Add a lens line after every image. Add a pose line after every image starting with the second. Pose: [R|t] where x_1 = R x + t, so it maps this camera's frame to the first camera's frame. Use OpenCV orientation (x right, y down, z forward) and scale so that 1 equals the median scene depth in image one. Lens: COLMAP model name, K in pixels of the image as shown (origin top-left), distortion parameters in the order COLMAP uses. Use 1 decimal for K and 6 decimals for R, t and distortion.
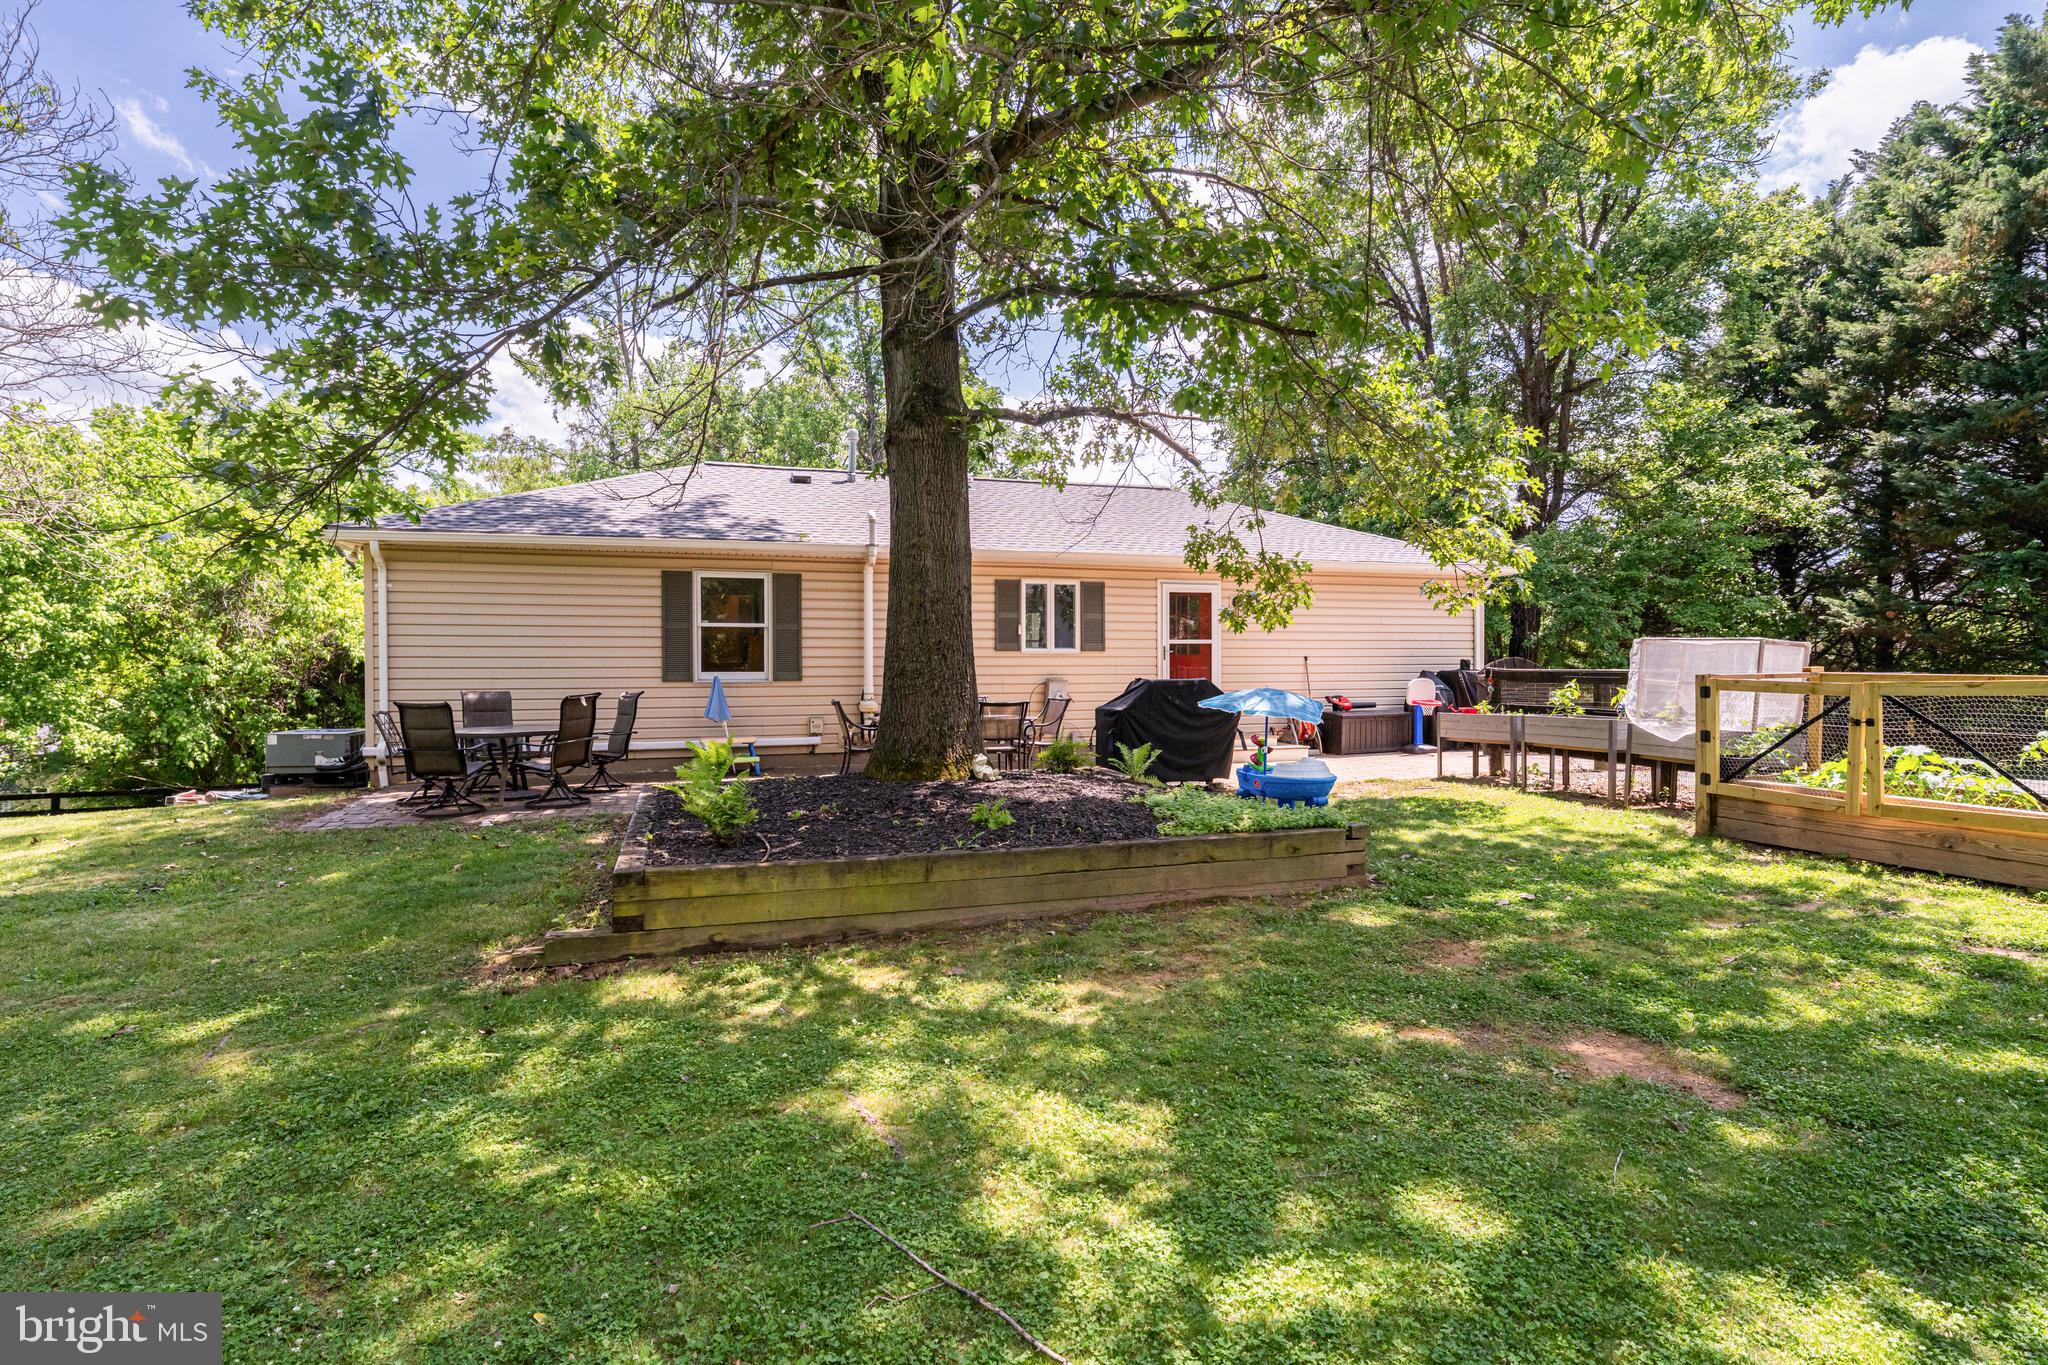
lens RADIAL K [[1040.8, 0, 1021.9], [0, 1040.8, 676.2], [0, 0, 1]] dist [-0.001149, 0.000052]
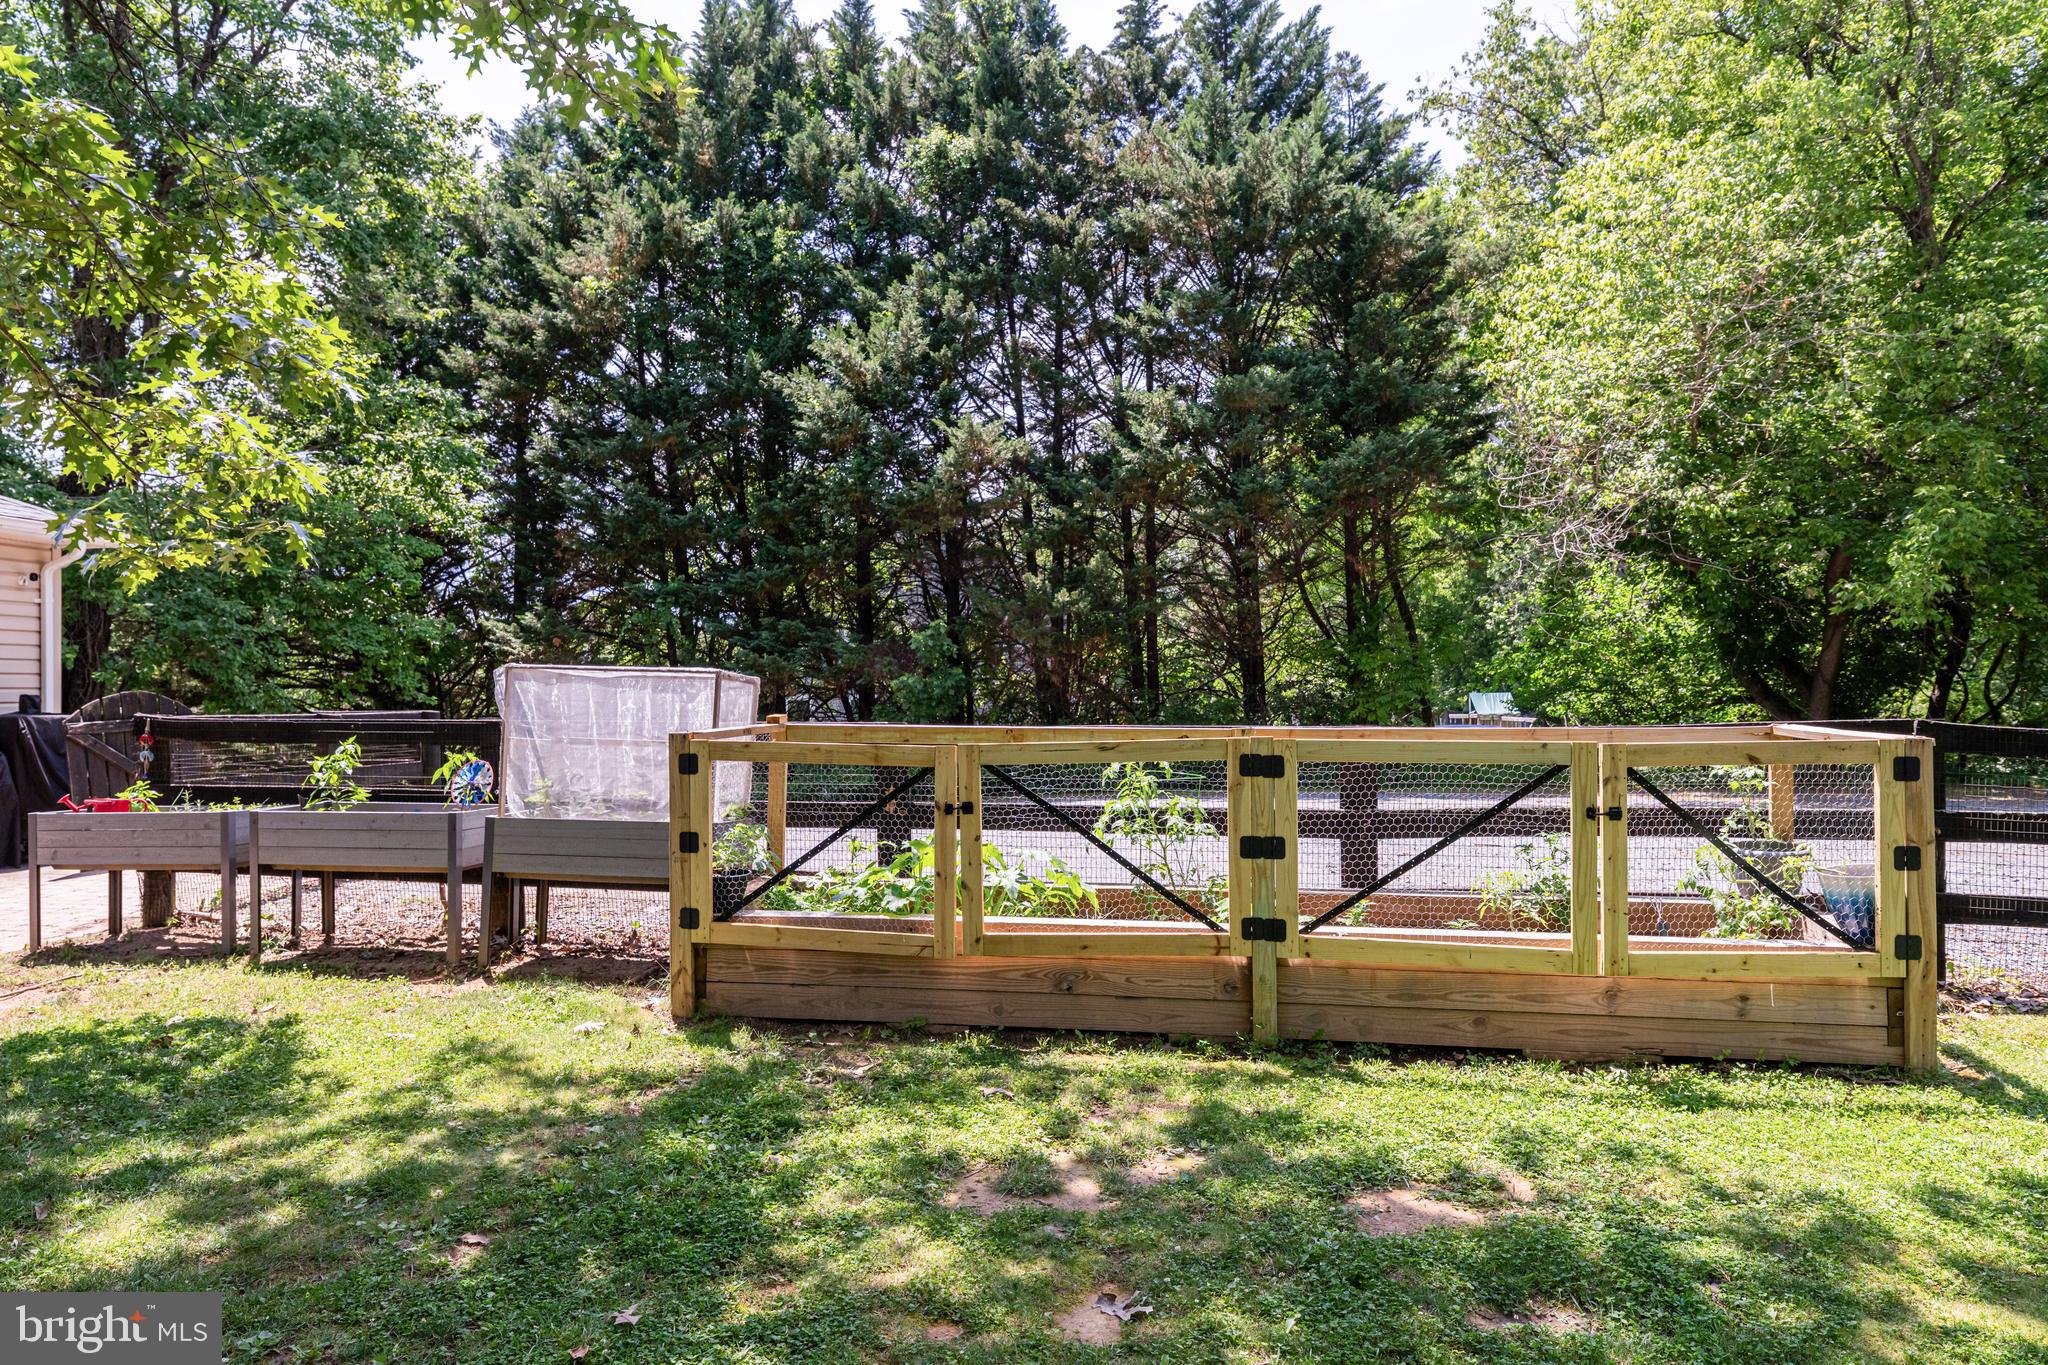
lens RADIAL K [[1251.5, 0, 1023.3], [0, 1251.5, 680.7], [0, 0, 1]] dist [-0.001160, 0.001525]
pose [[0.423580, 0.012067, 0.905778, 0.067425], [0.008291, 0.999818, -0.017197, -0.008887], [-0.905821, 0.014794, 0.423403, 0.301659]]
